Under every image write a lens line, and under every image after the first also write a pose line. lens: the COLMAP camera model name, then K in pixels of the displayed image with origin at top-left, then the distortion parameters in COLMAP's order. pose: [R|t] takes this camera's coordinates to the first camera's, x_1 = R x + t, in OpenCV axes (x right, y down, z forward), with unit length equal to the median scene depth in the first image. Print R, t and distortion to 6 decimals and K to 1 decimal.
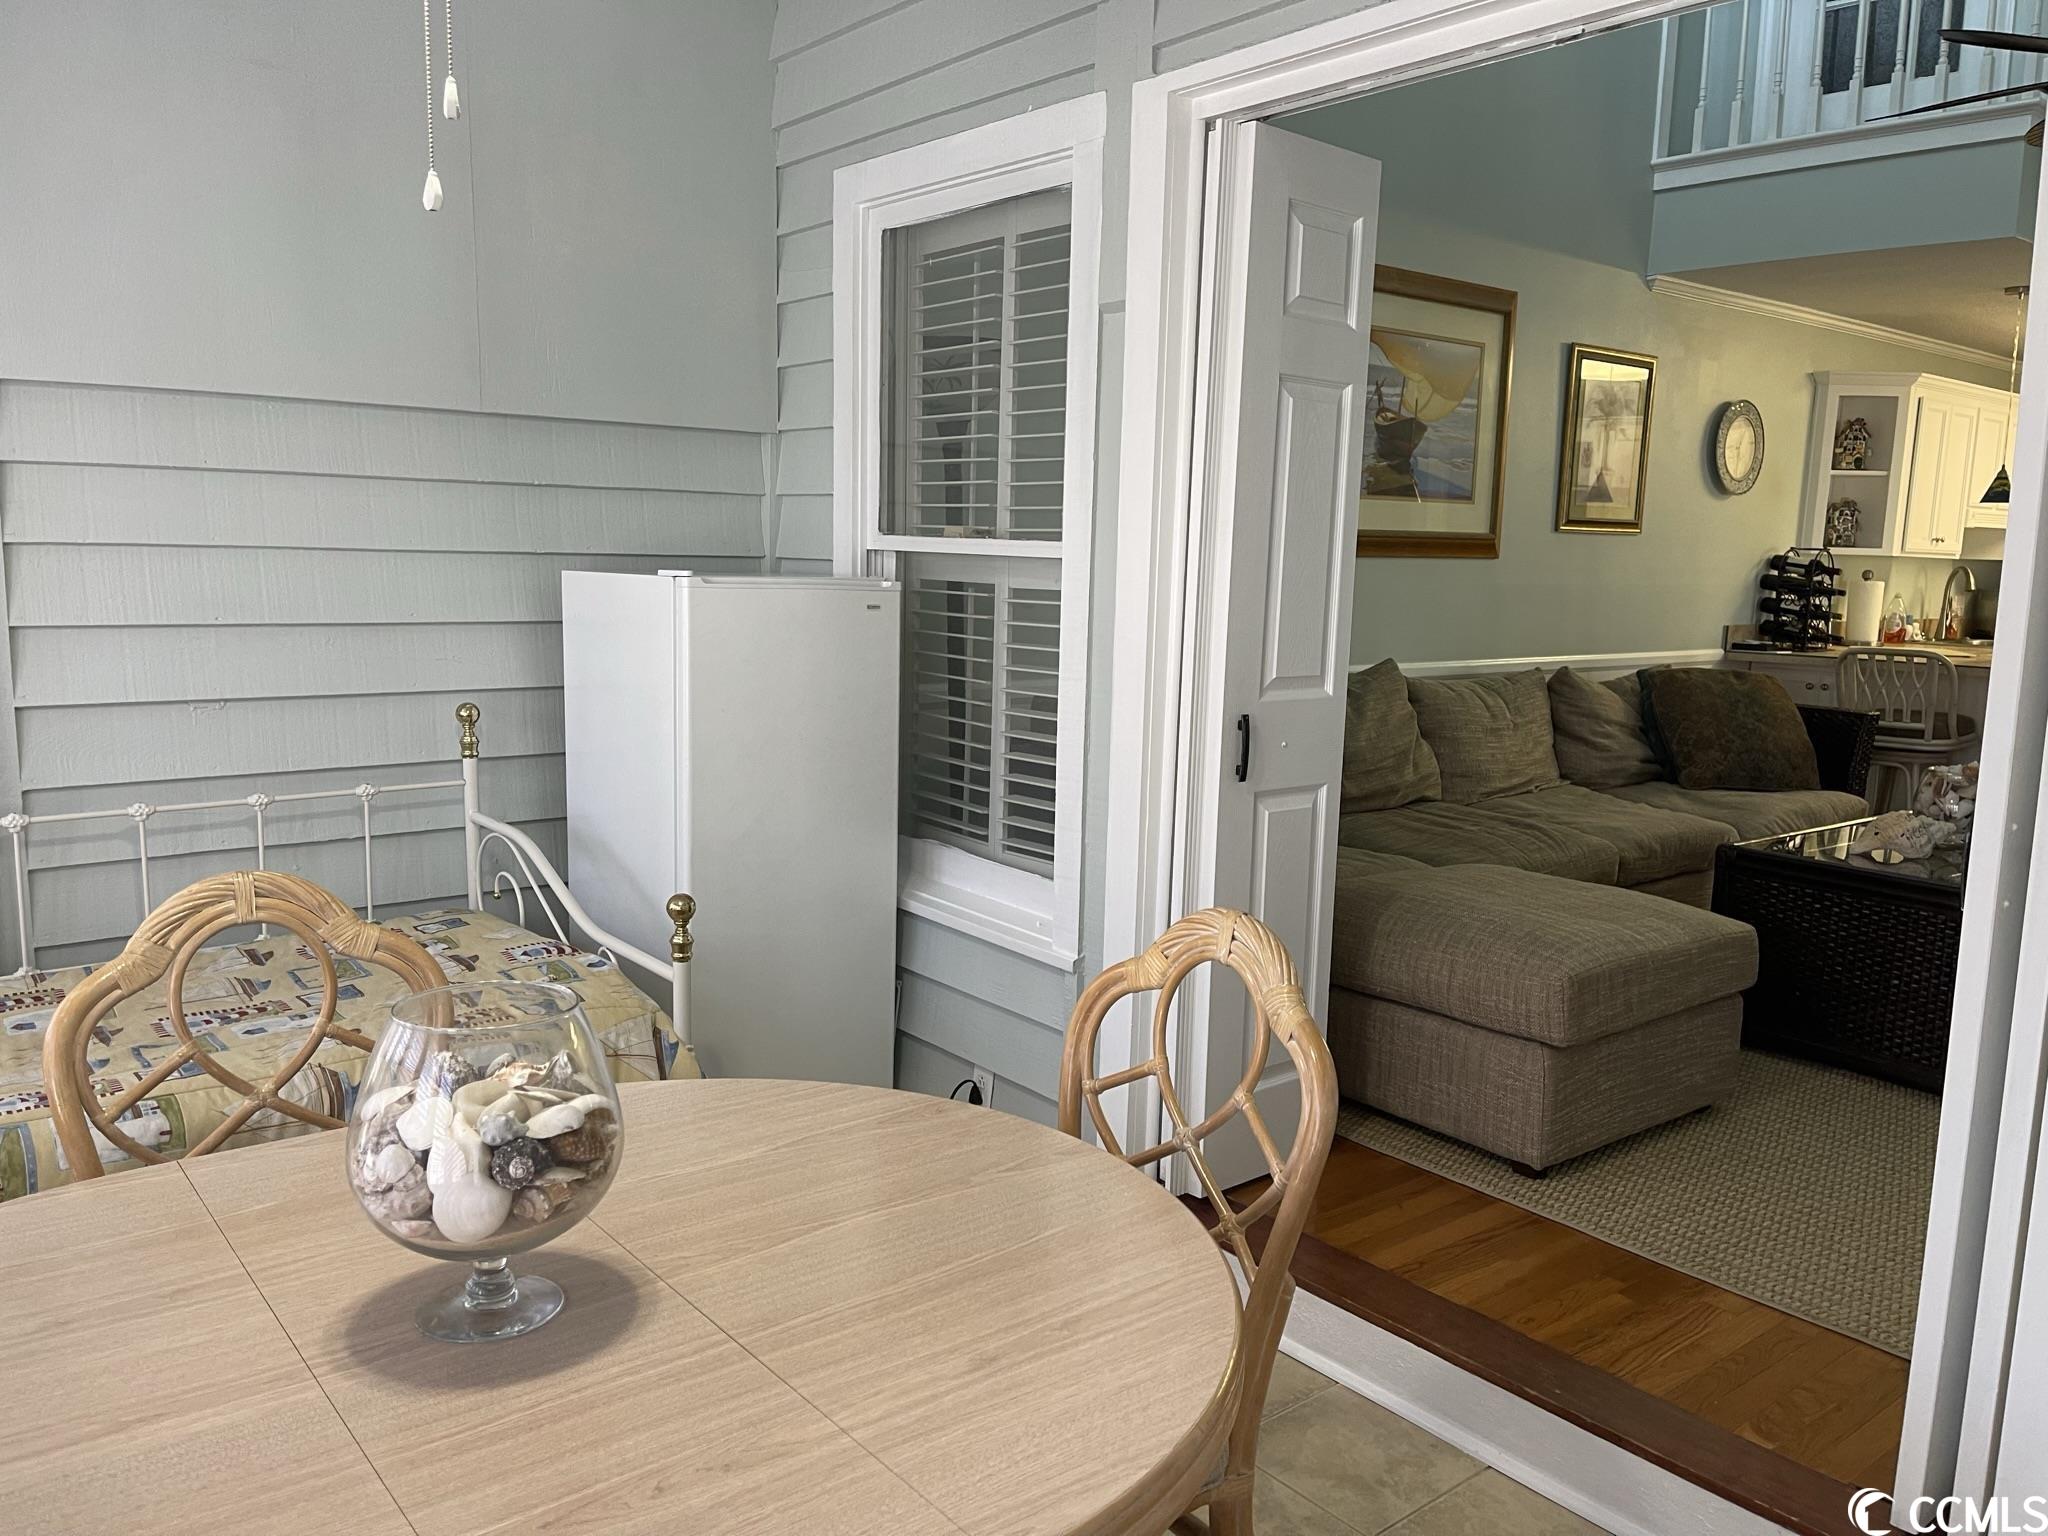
lens RADIAL K [[1546.4, 0, 1019.6], [0, 1546.4, 771.2], [0, 0, 1]] dist [0.057014, -0.072074]
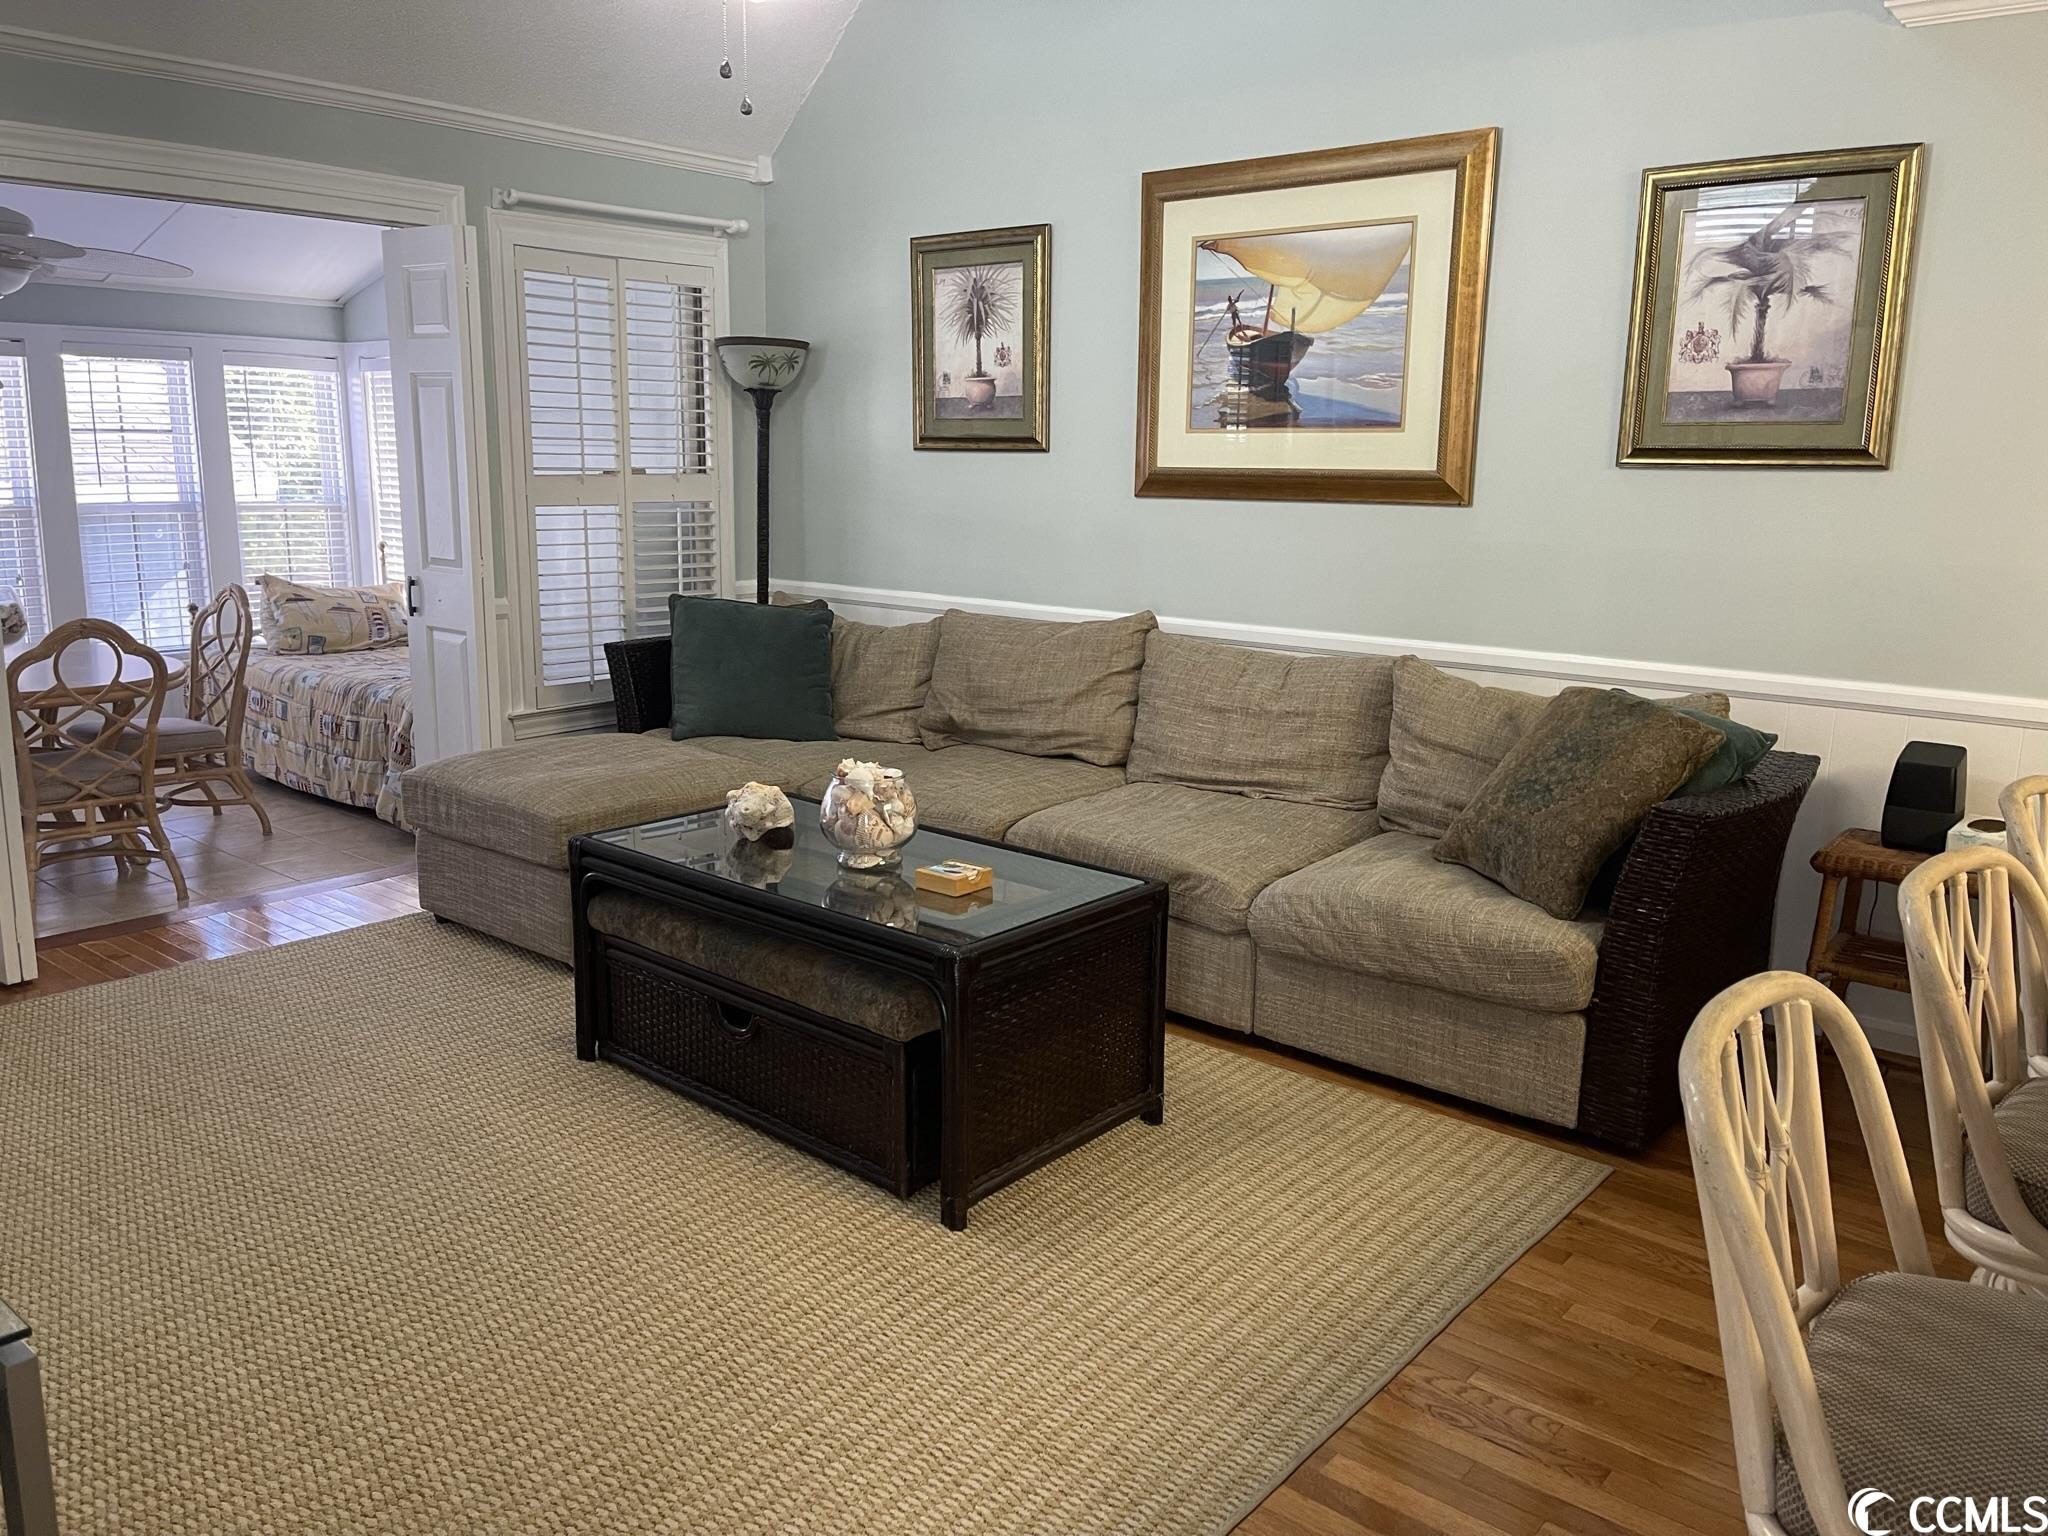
lens RADIAL K [[1546.4, 0, 1031.6], [0, 1546.4, 776.0], [0, 0, 1]] dist [0.057014, -0.072074]
pose [[0.188348, 0.183377, -0.964831, 1.082425], [-0.147446, 0.976558, 0.156823, -0.105619], [0.970971, 0.112723, 0.210971, 0.721633]]
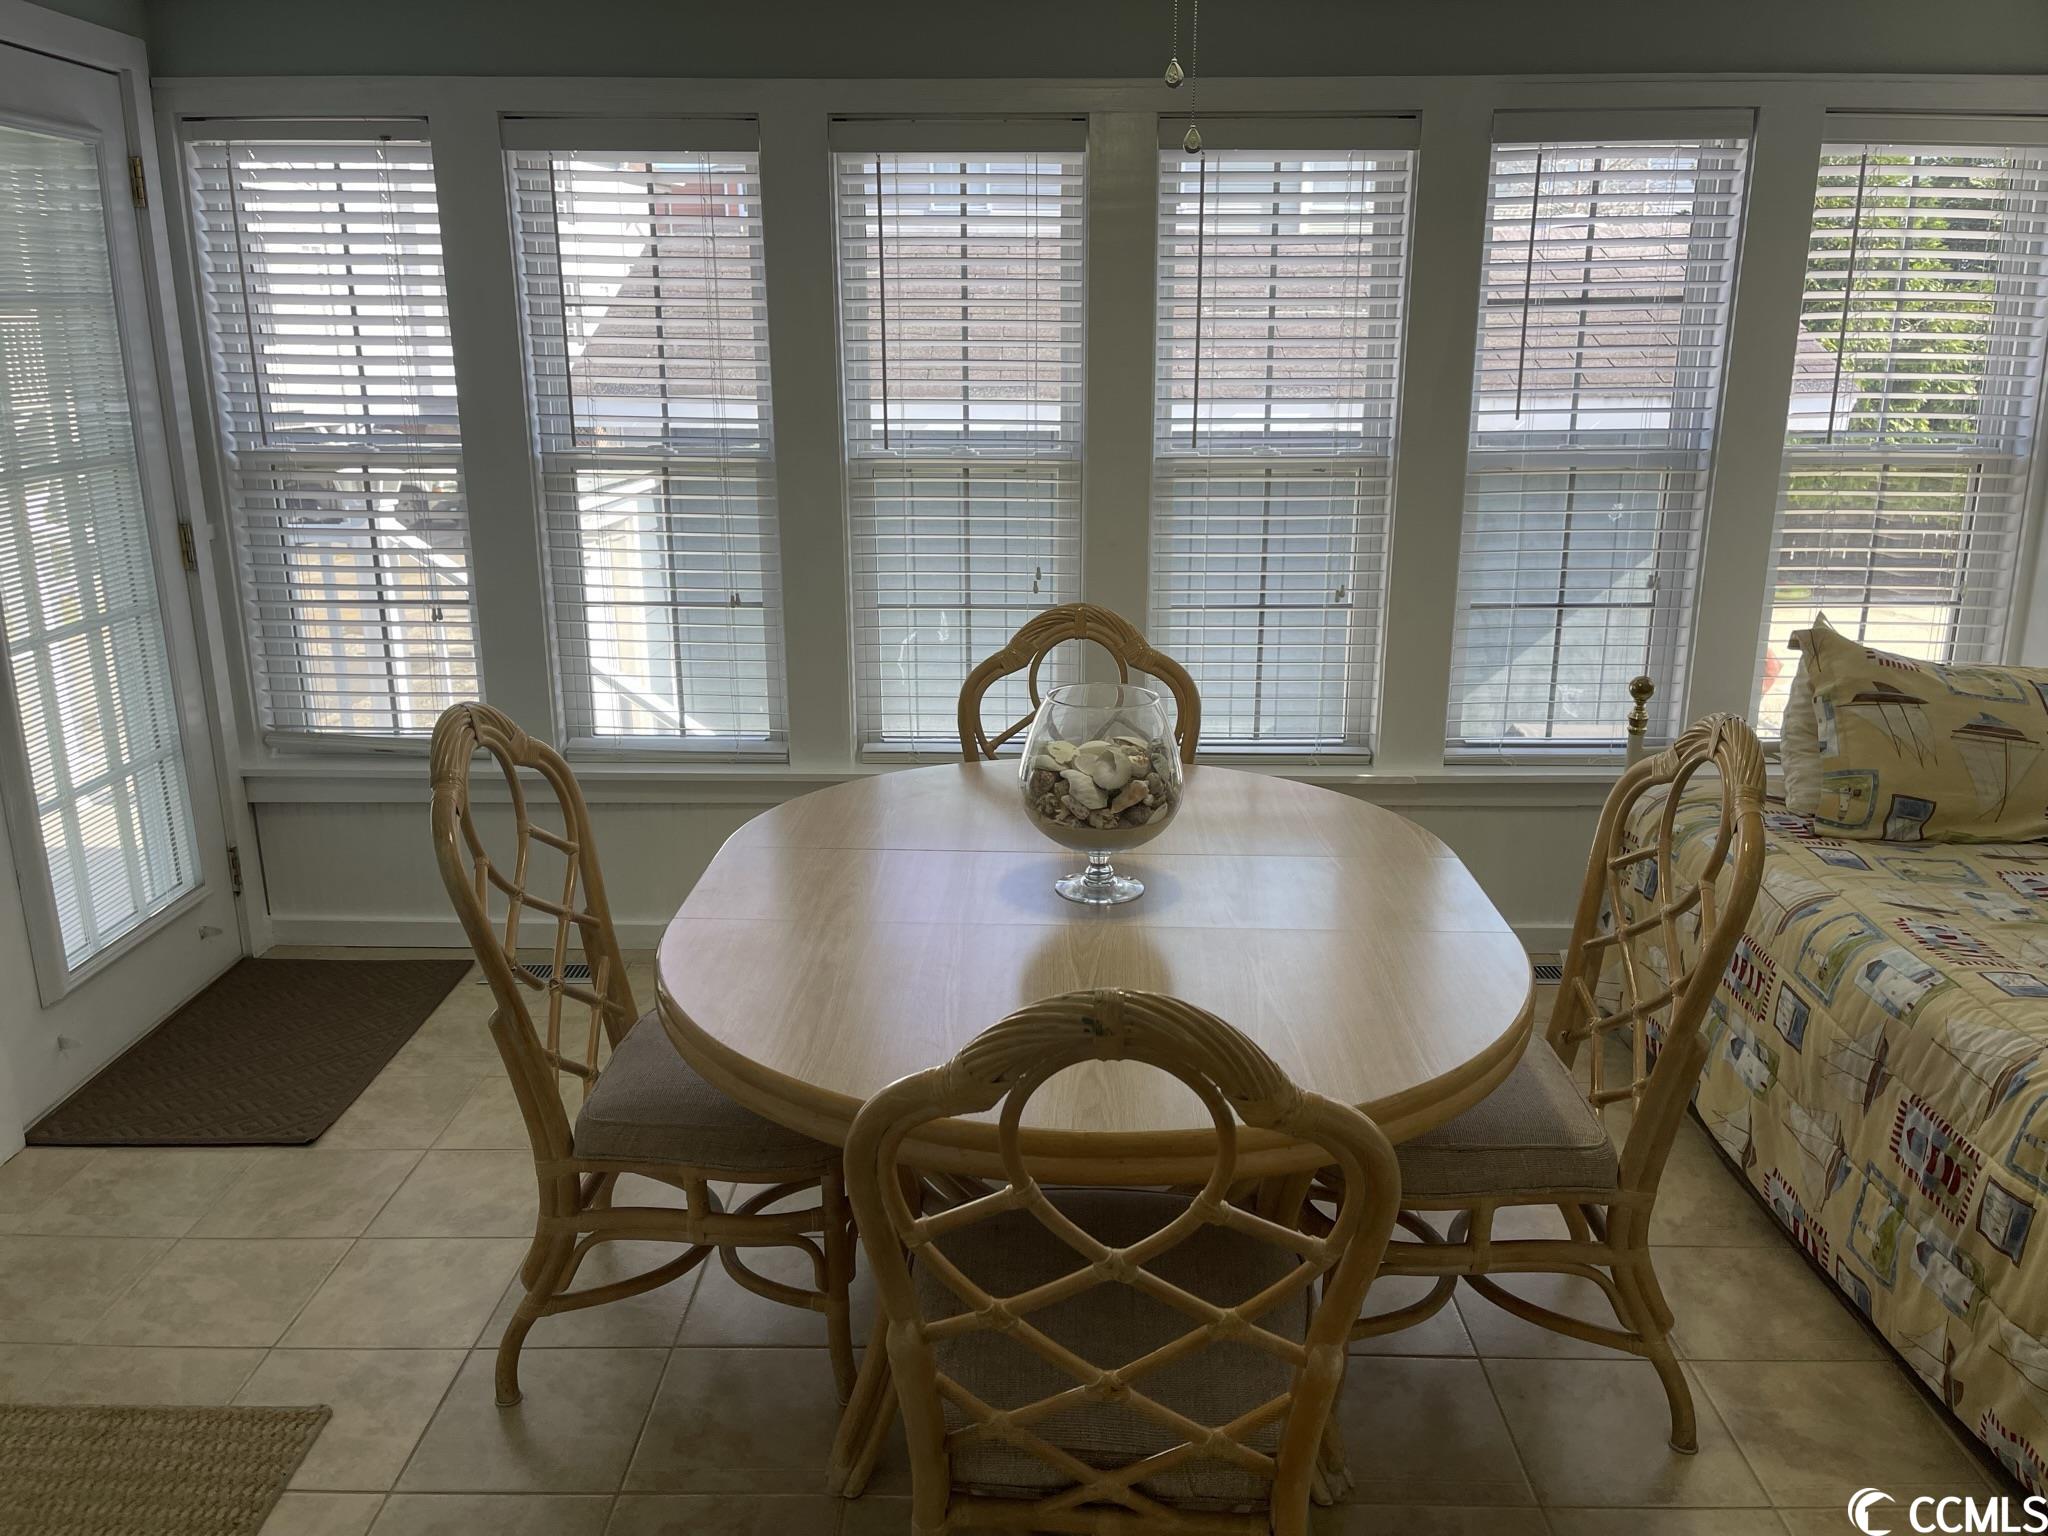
lens RADIAL K [[1546.4, 0, 1019.5], [0, 1546.4, 773.8], [0, 0, 1]] dist [0.057014, -0.072074]
pose [[-0.654586, 0.182304, -0.733678, 0.225014], [-0.112909, 0.936028, 0.333320, -0.073987], [0.747509, 0.301025, -0.592127, 0.474435]]
